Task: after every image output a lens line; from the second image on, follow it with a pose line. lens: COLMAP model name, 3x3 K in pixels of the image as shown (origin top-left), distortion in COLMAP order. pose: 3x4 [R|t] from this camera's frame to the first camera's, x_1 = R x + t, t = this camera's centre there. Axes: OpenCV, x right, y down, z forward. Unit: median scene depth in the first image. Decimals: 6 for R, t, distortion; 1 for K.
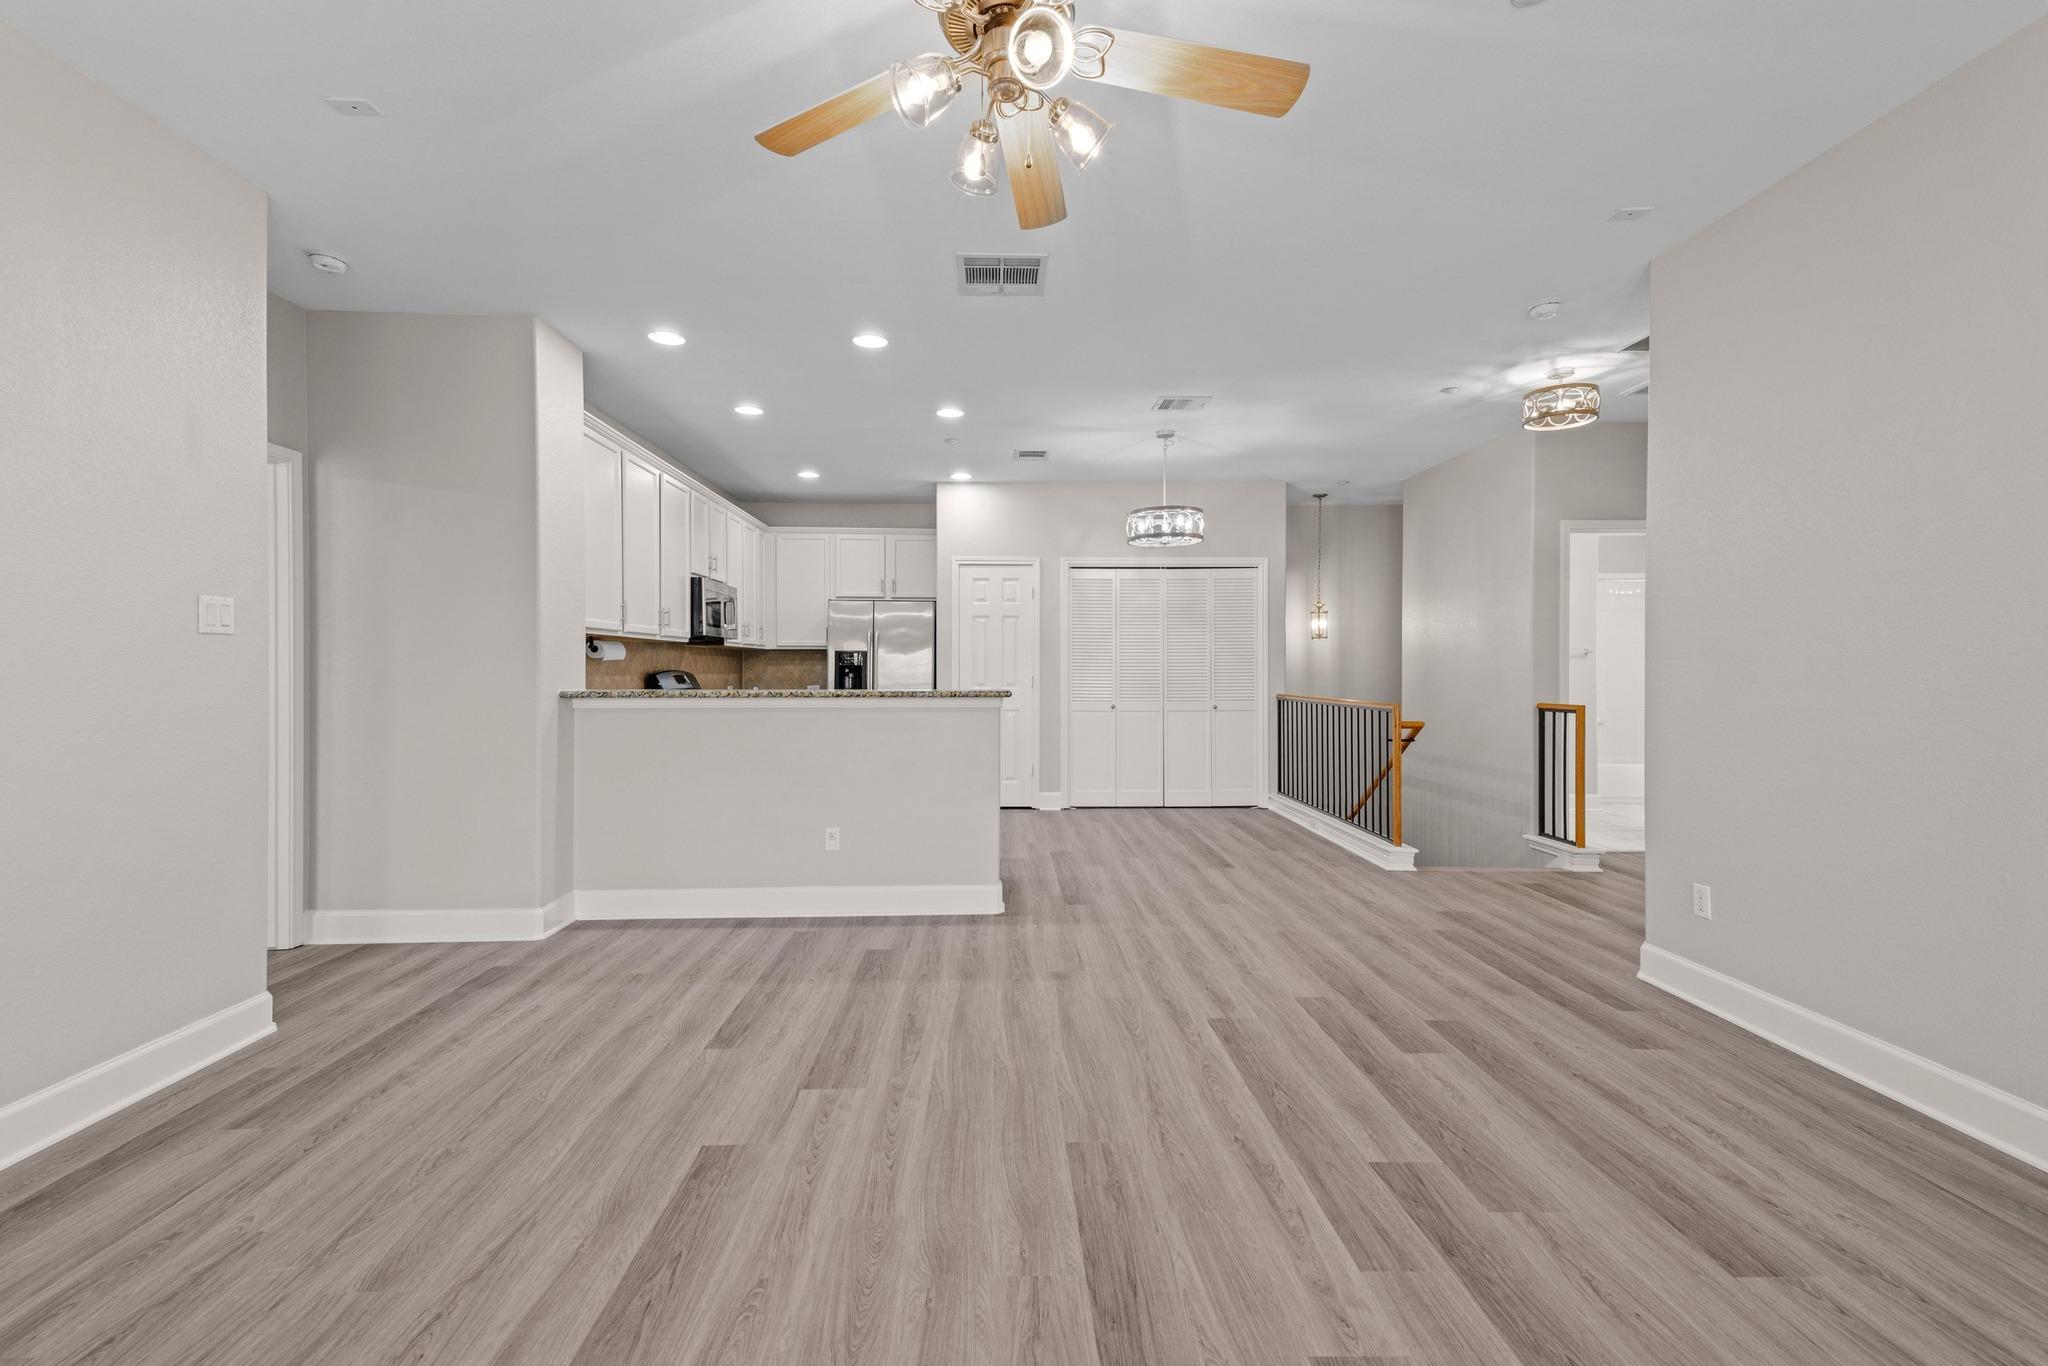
lens RADIAL K [[862.9, 0, 1005.5], [0, 862.9, 669.5], [0, 0, 1]] dist [0.001178, -0.000308]
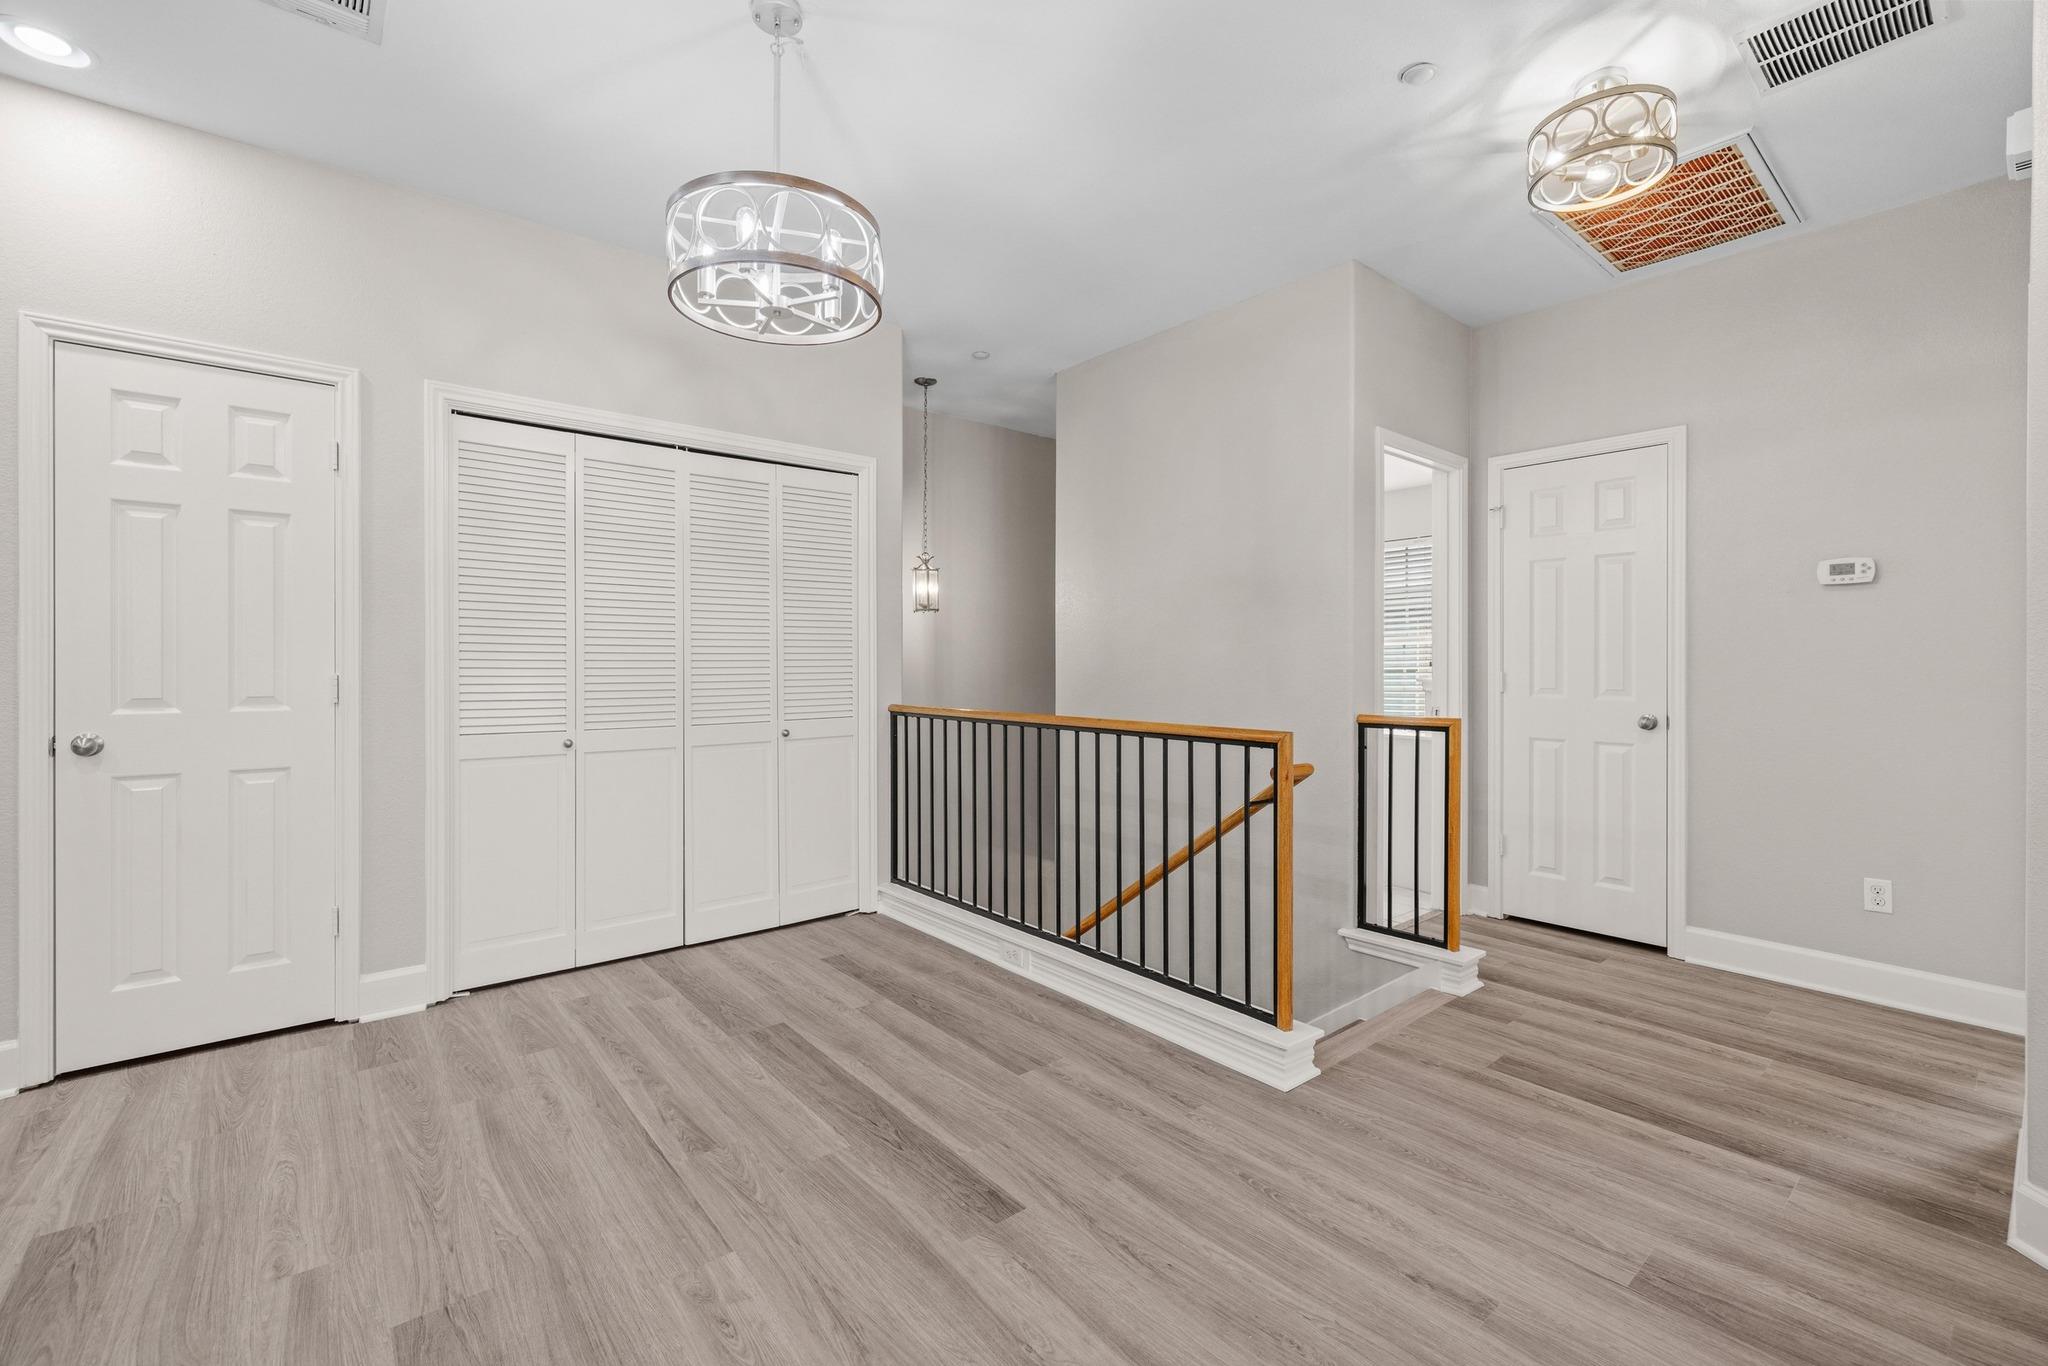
lens RADIAL K [[862.9, 0, 1010.3], [0, 862.9, 668.7], [0, 0, 1]] dist [0.001178, -0.000308]
pose [[0.782550, -0.002554, 0.622582, 0.045638], [-0.000990, 0.999985, 0.005346, 0.002811], [-0.622587, -0.004800, 0.782536, 0.879020]]
